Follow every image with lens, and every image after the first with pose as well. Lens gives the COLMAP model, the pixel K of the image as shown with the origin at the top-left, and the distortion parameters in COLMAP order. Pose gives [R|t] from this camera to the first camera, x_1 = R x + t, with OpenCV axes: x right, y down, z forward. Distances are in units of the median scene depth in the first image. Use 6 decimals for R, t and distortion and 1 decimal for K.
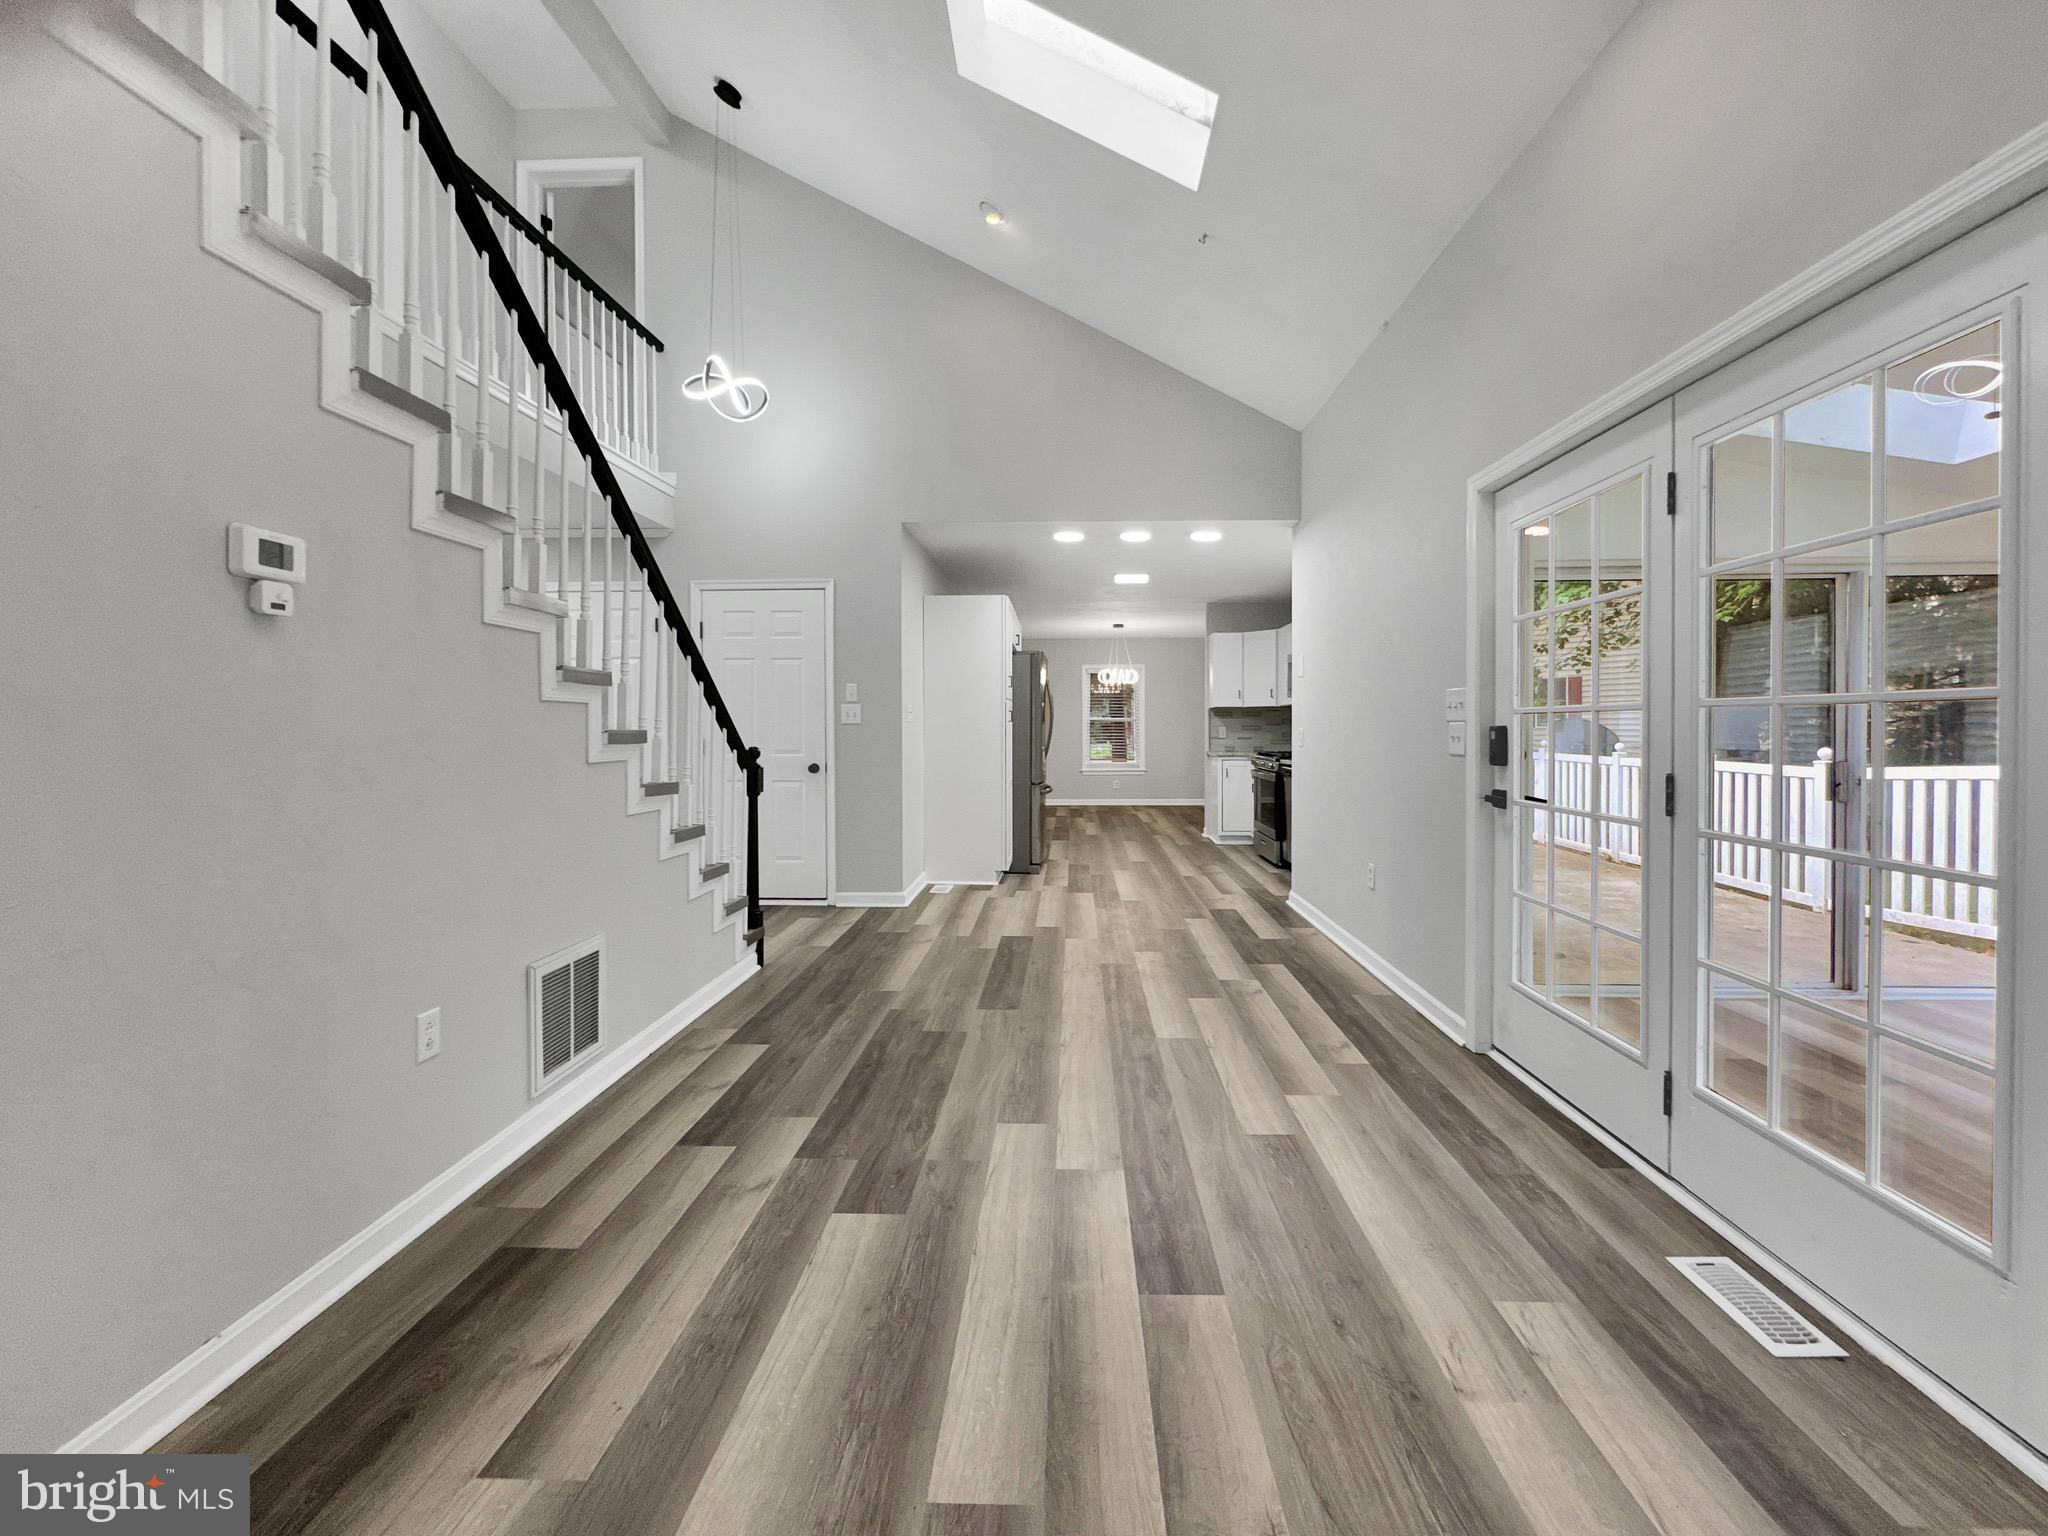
lens RADIAL K [[827.7, 0, 1040.5], [0, 827.7, 735.2], [0, 0, 1]] dist [-0.000581, -0.000068]
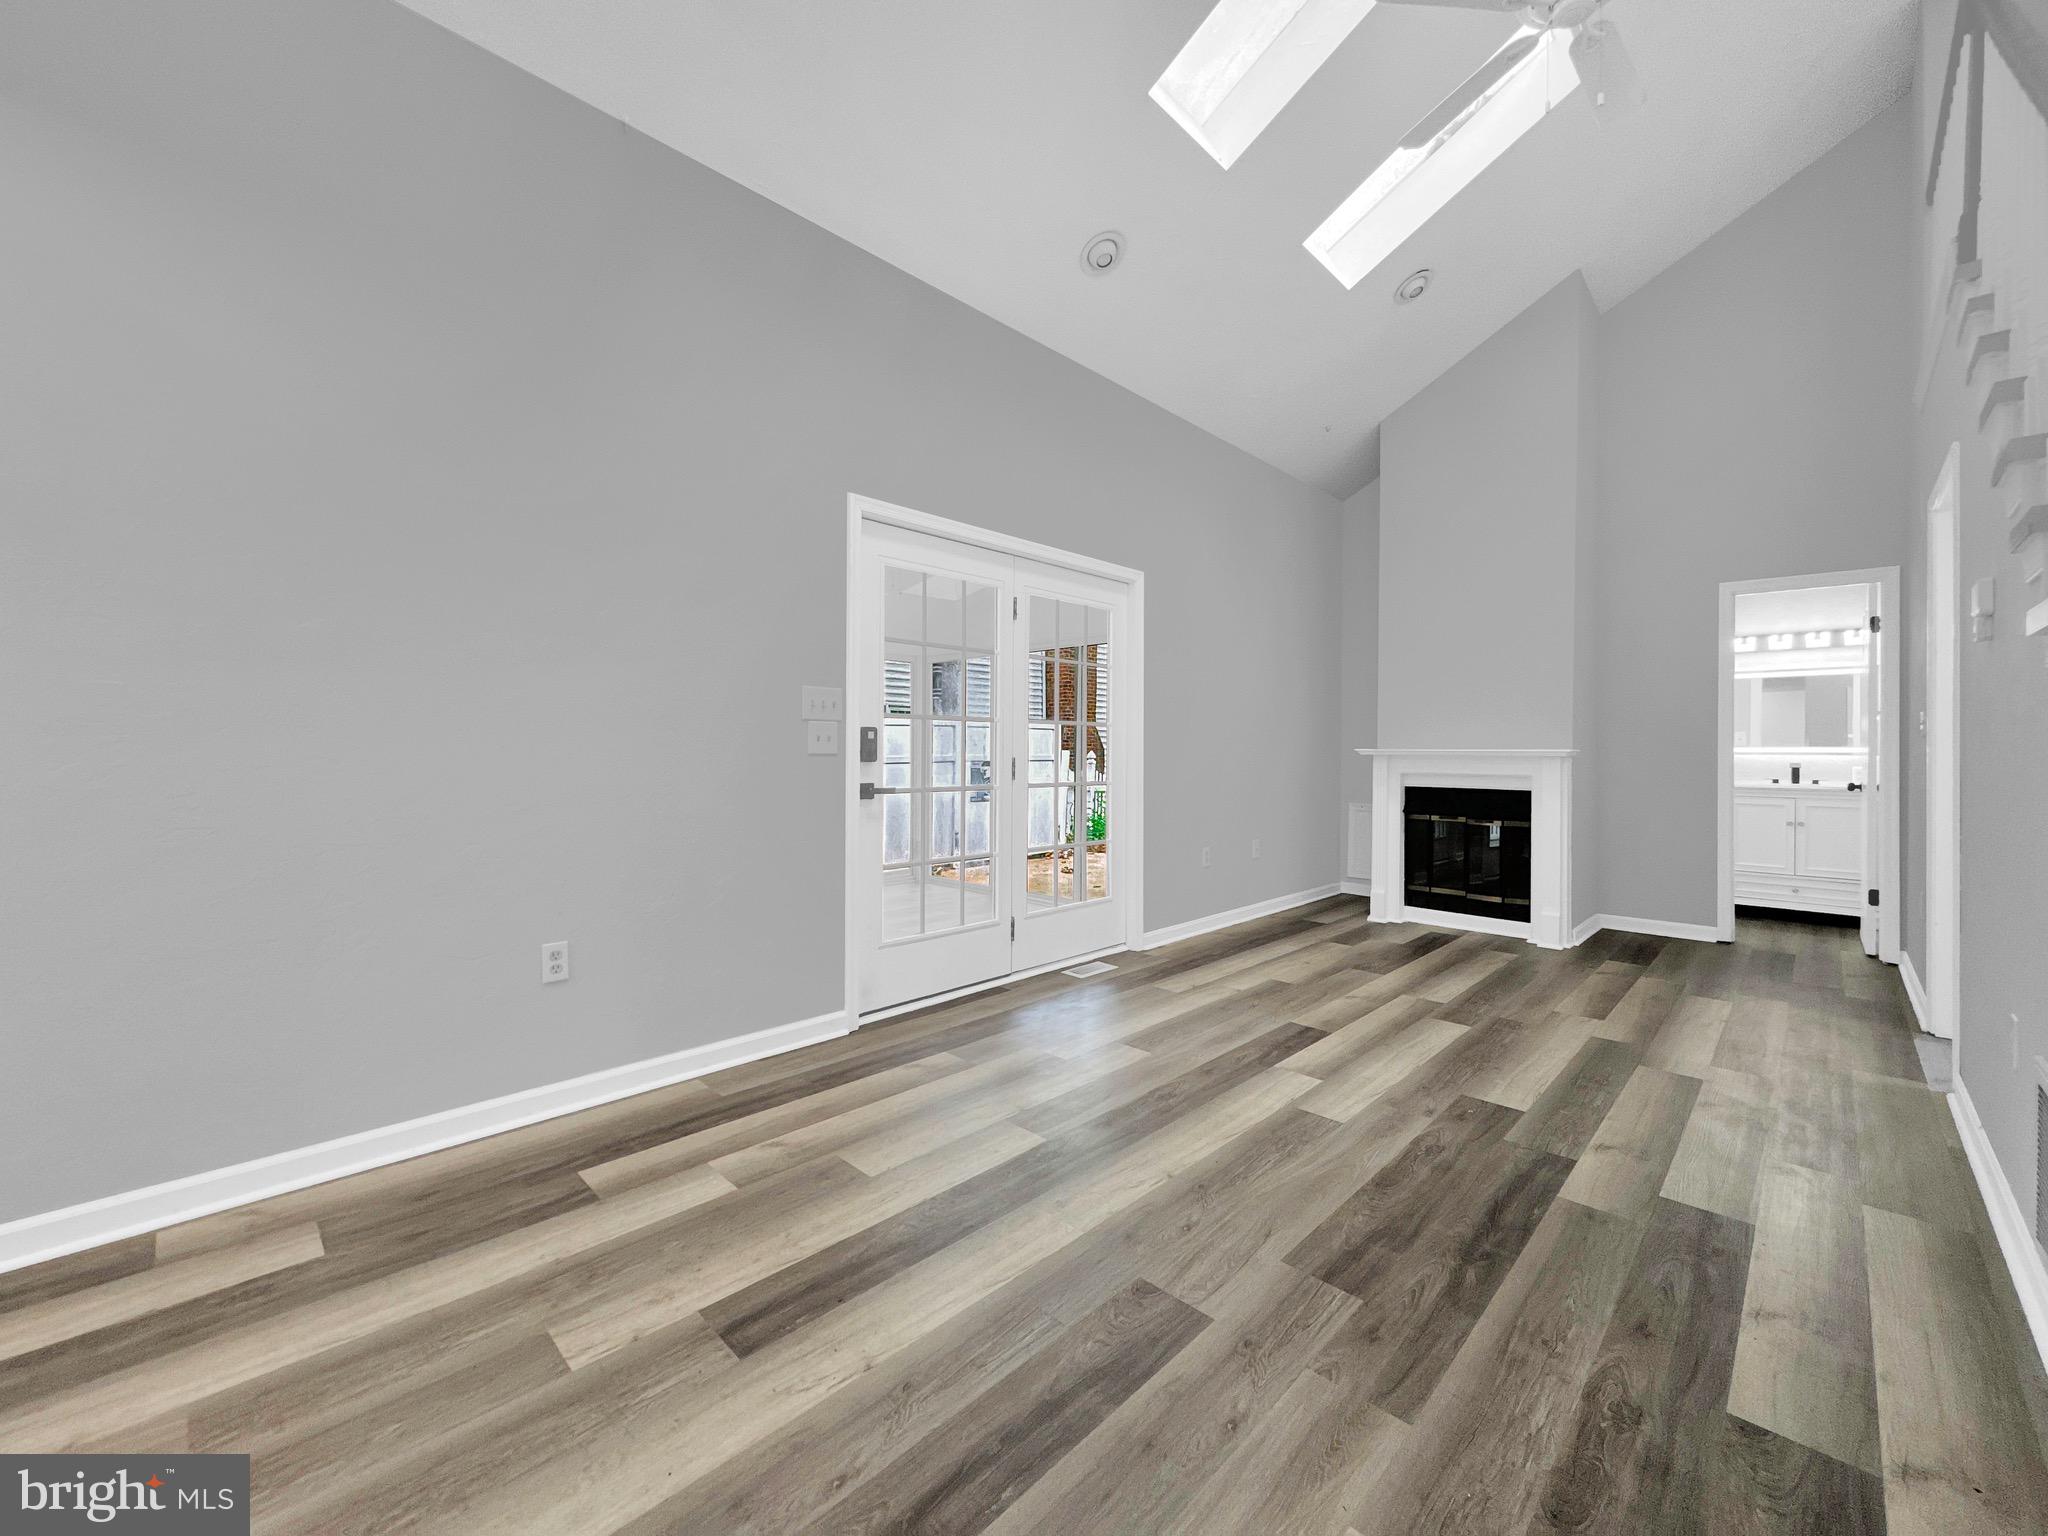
lens RADIAL K [[827.7, 0, 1018.1], [0, 827.7, 759.0], [0, 0, 1]] dist [-0.000581, -0.000068]
pose [[-0.735798, -0.009440, 0.677136, -0.364857], [0.000666, 0.999892, 0.014662, 0.015075], [-0.677201, 0.011239, -0.735712, 1.680152]]
